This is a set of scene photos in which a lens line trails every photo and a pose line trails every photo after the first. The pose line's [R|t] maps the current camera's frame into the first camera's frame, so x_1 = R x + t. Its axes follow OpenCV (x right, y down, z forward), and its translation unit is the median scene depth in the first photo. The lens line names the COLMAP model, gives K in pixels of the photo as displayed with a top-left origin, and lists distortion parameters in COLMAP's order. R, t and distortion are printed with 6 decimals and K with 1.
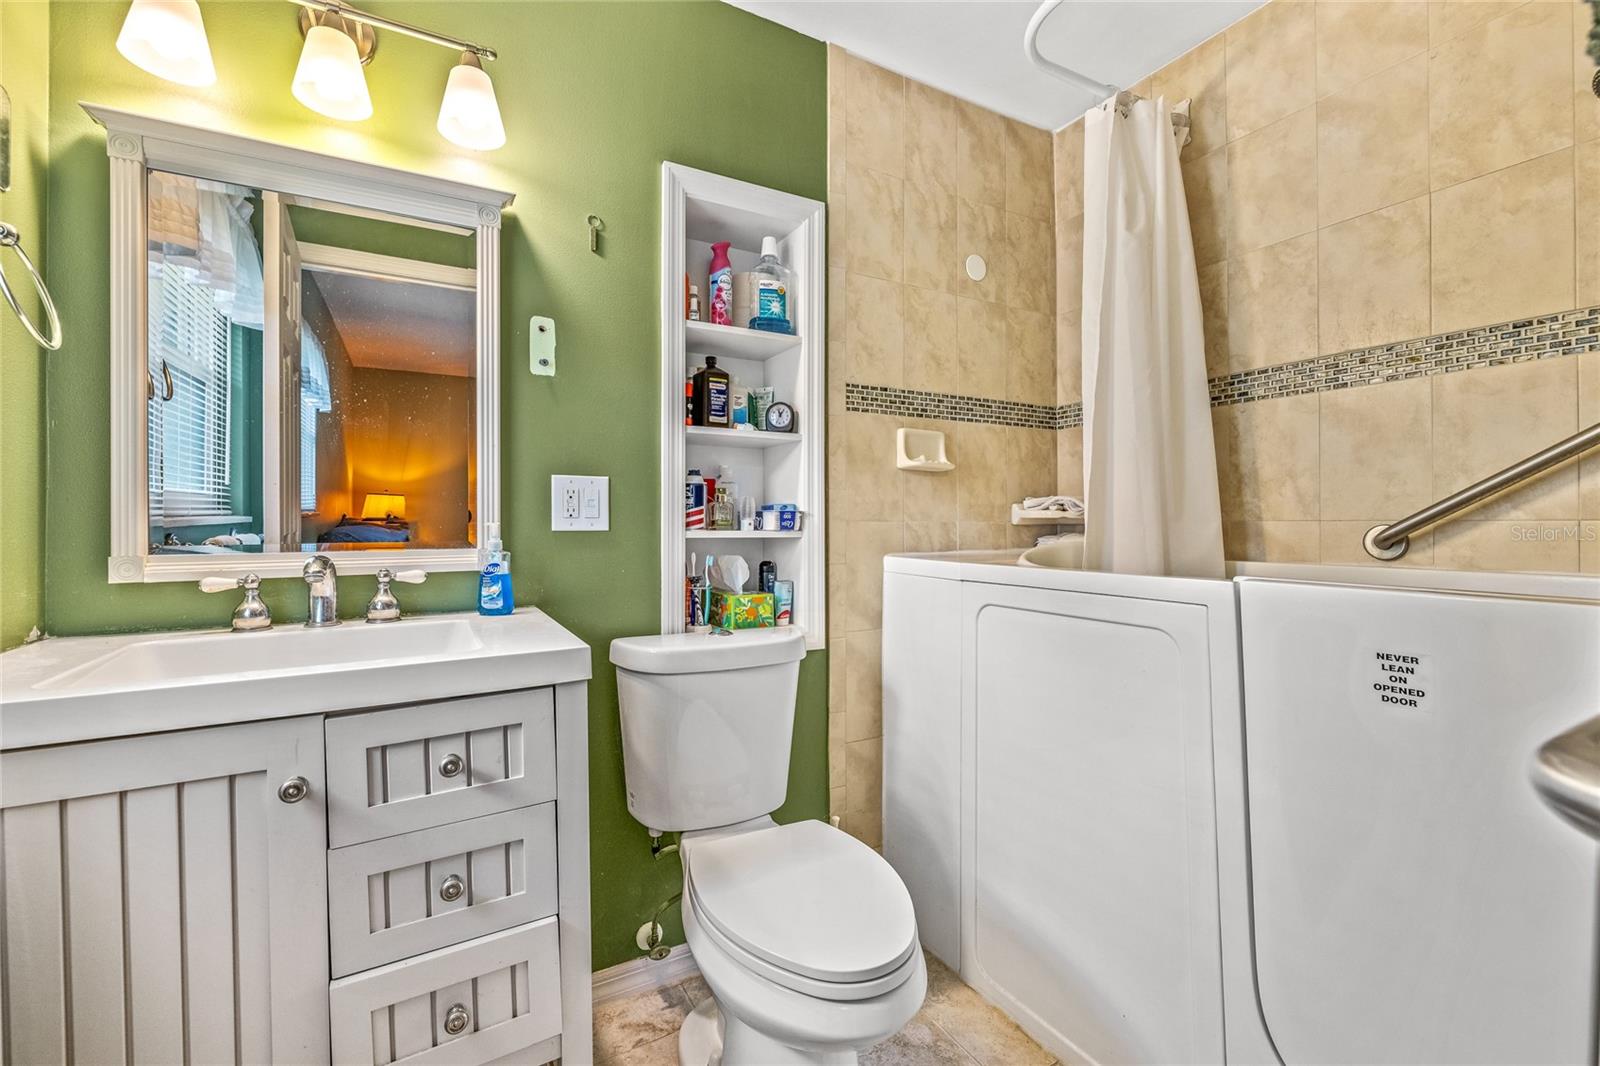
lens RADIAL K [[679.7, 0, 809.8], [0, 679.7, 521.5], [0, 0, 1]] dist [0.002015, -0.000834]
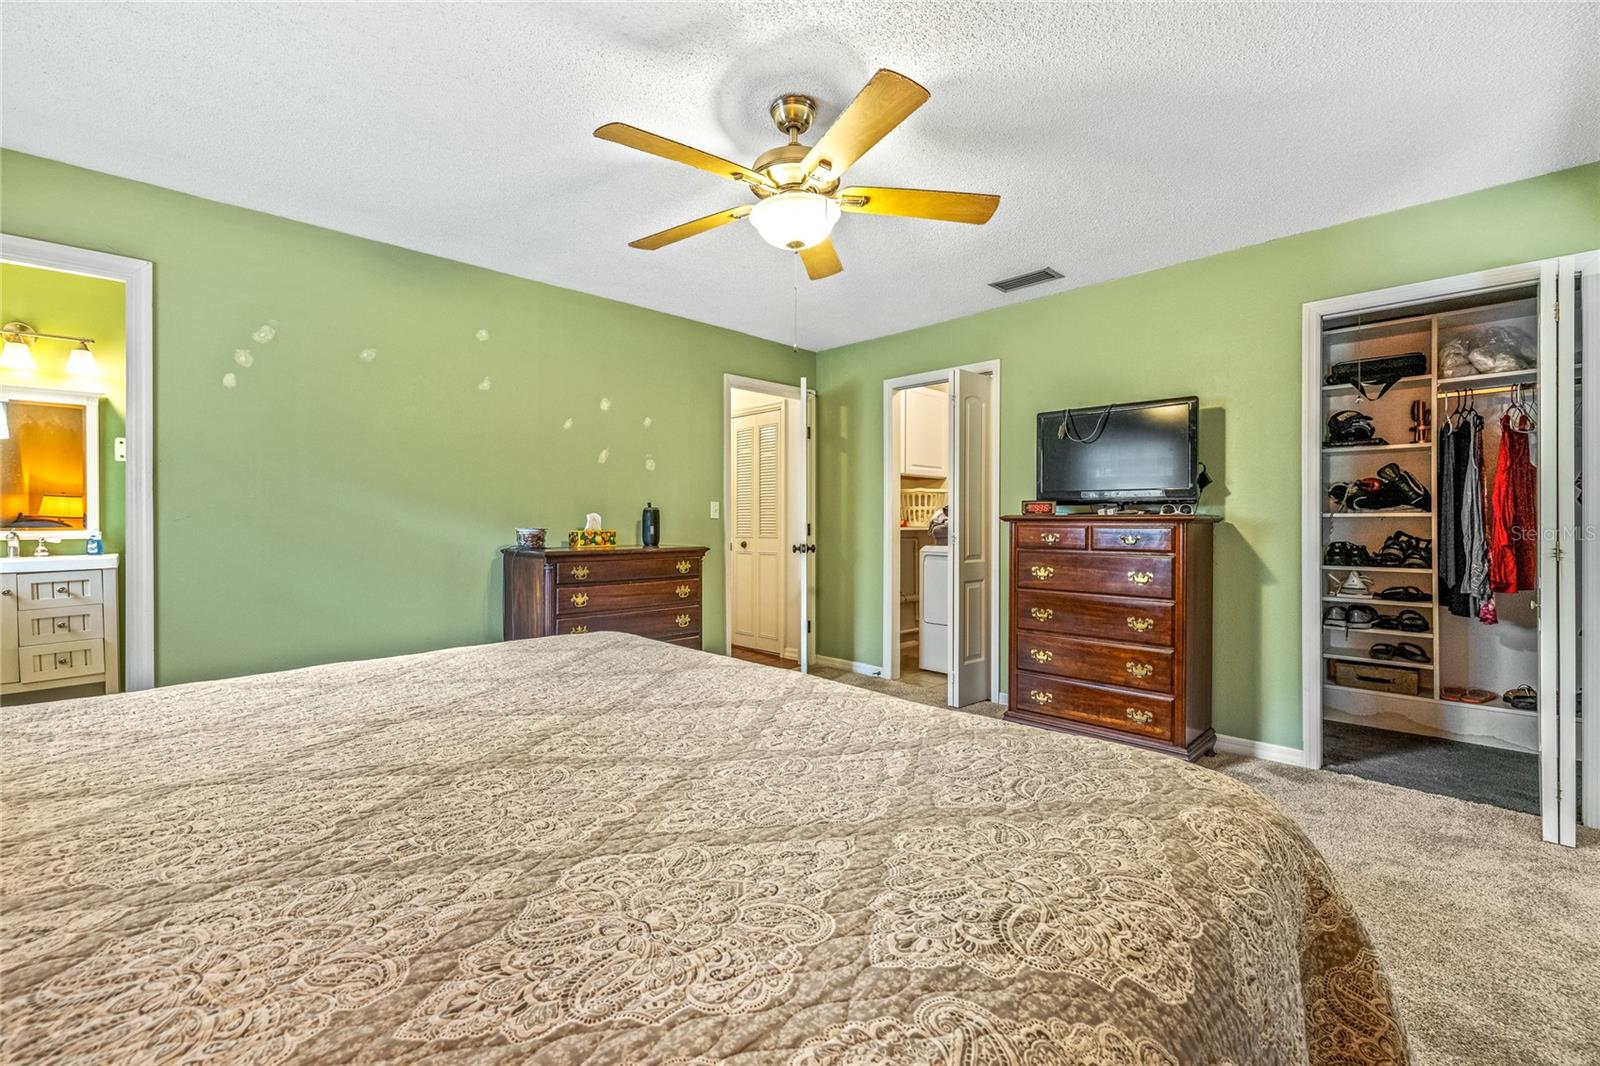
lens RADIAL K [[679.7, 0, 791.0], [0, 679.7, 527.2], [0, 0, 1]] dist [0.002015, -0.000834]
pose [[0.969360, 0.001022, 0.245642, 1.567627], [-0.003444, 0.999950, 0.009427, -0.005455], [-0.245620, -0.009984, 0.969315, -2.307104]]
